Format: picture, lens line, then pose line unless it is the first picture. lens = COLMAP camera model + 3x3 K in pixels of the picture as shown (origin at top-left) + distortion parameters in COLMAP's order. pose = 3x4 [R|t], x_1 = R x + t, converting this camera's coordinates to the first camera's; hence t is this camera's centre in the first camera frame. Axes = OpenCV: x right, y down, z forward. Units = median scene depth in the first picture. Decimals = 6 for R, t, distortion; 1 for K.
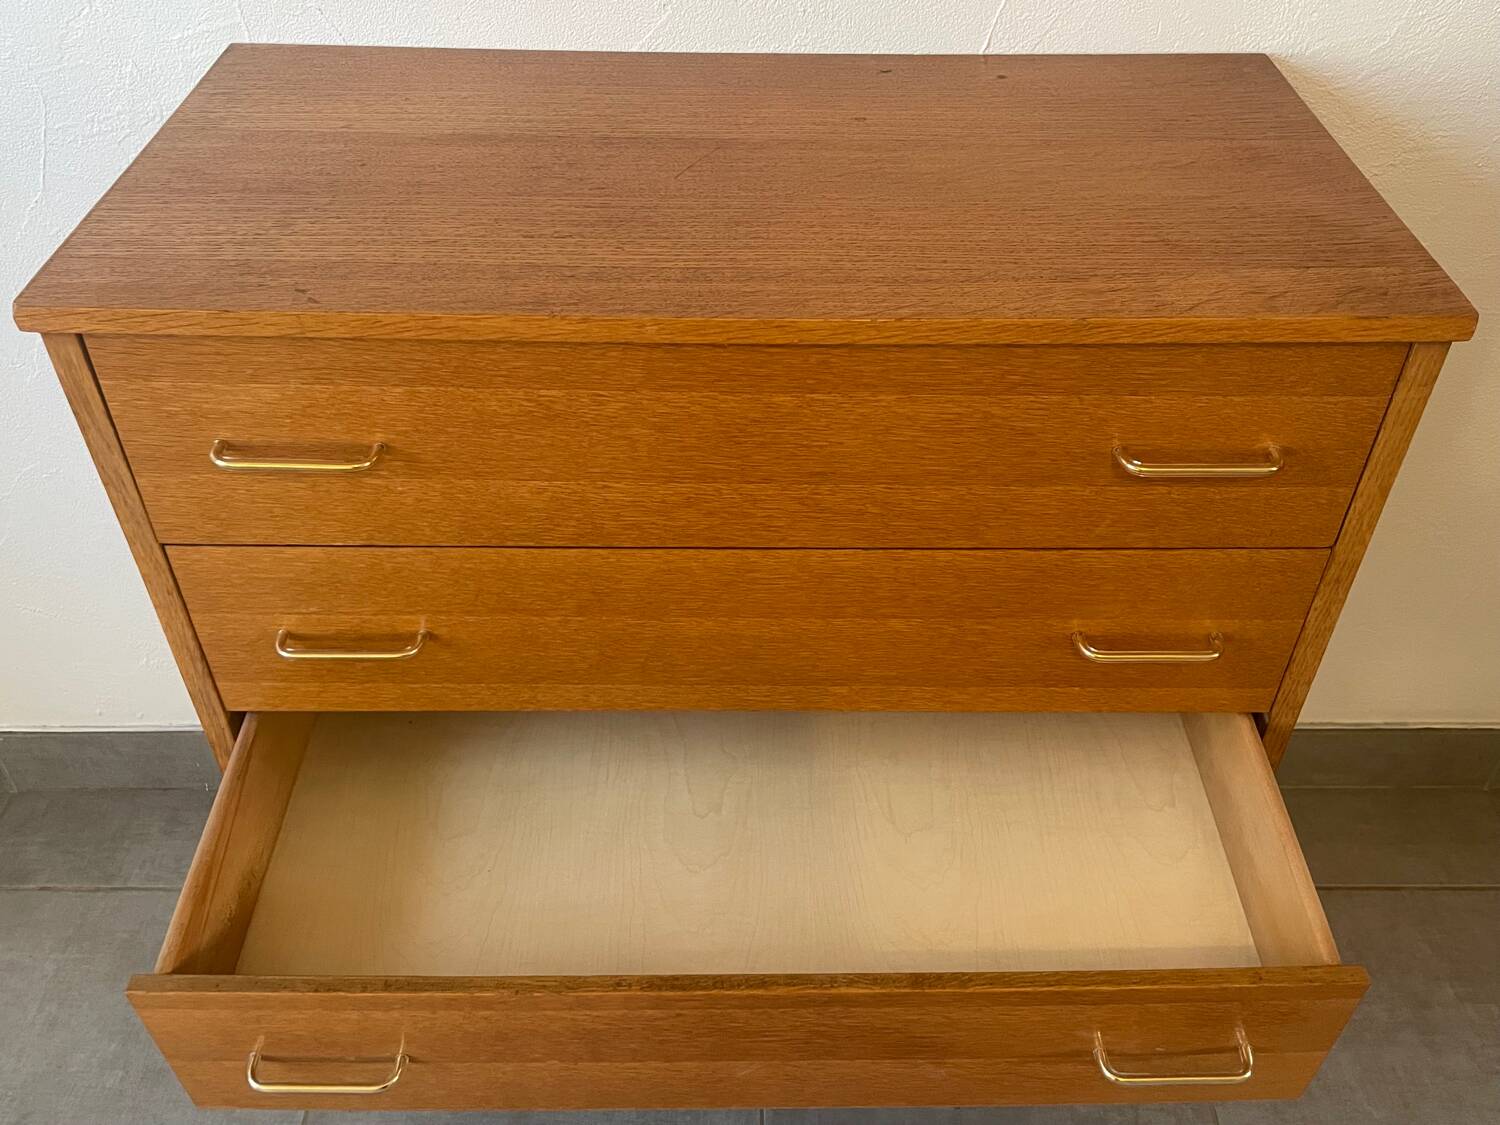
lens RADIAL K [[1299.9, 0, 765.5], [0, 1299.9, 560.9], [0, 0, 1]] dist [0.097358, -0.145630]
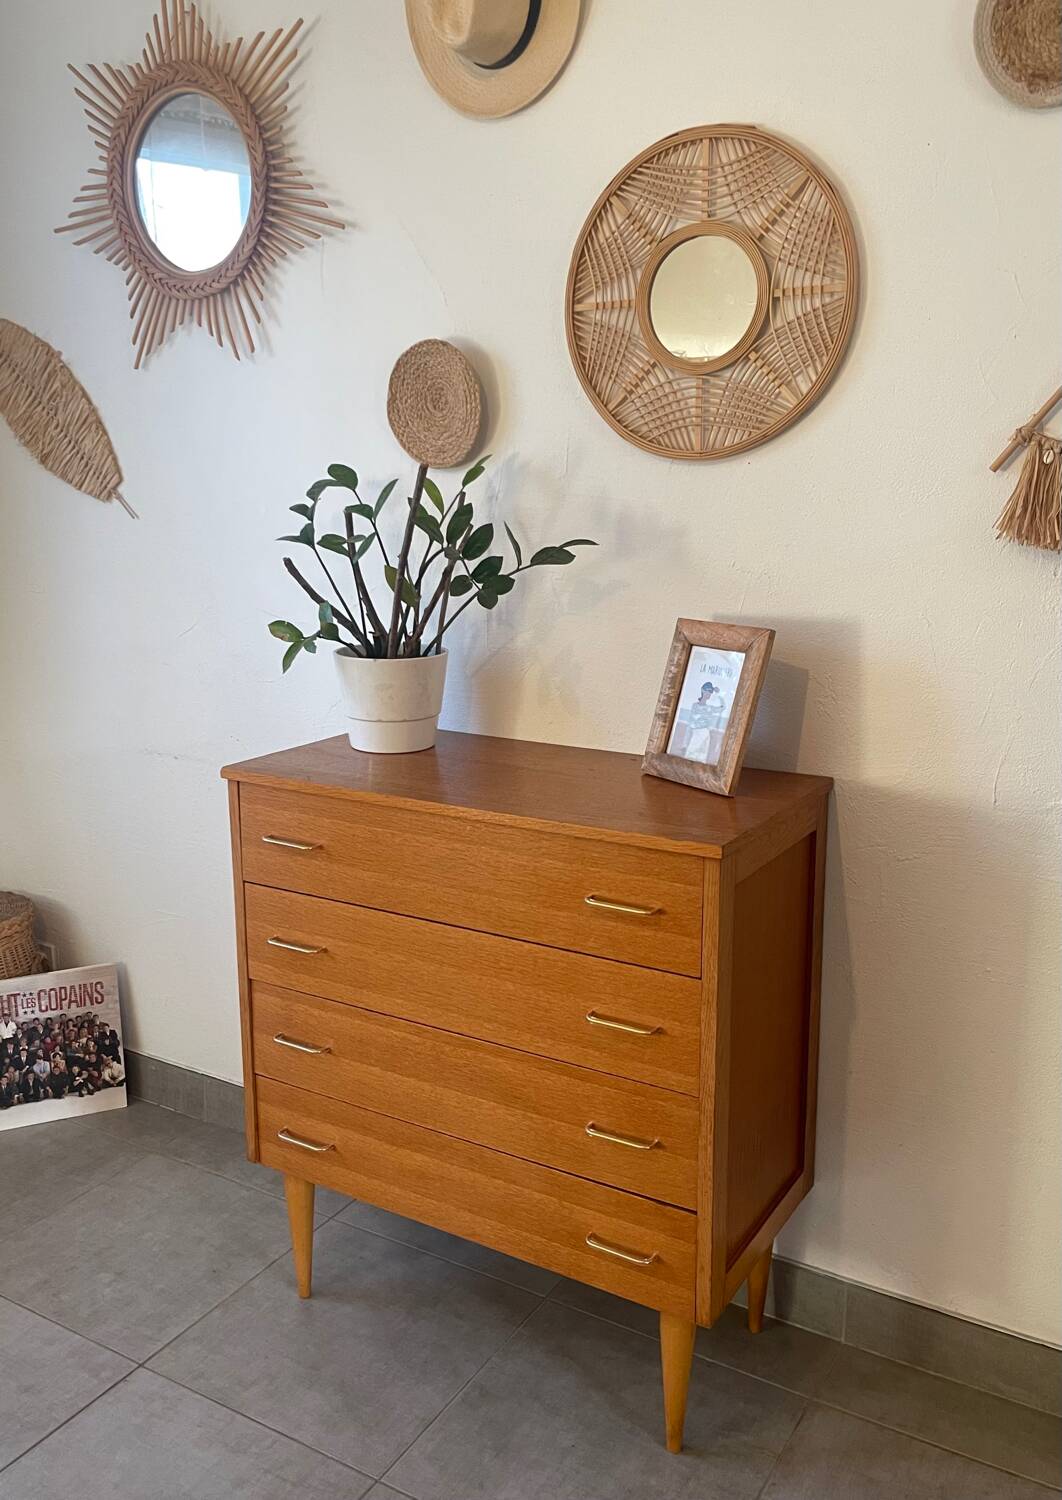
lens RADIAL K [[1298.4, 0, 524.1], [0, 1298.4, 742.4], [0, 0, 1]] dist [0.093206, -0.130353]
pose [[0.850227, 0.096201, -0.517552, 1.211876], [-0.333568, 0.859041, -0.388304, 0.538312], [0.407243, 0.502785, 0.762469, -0.743472]]
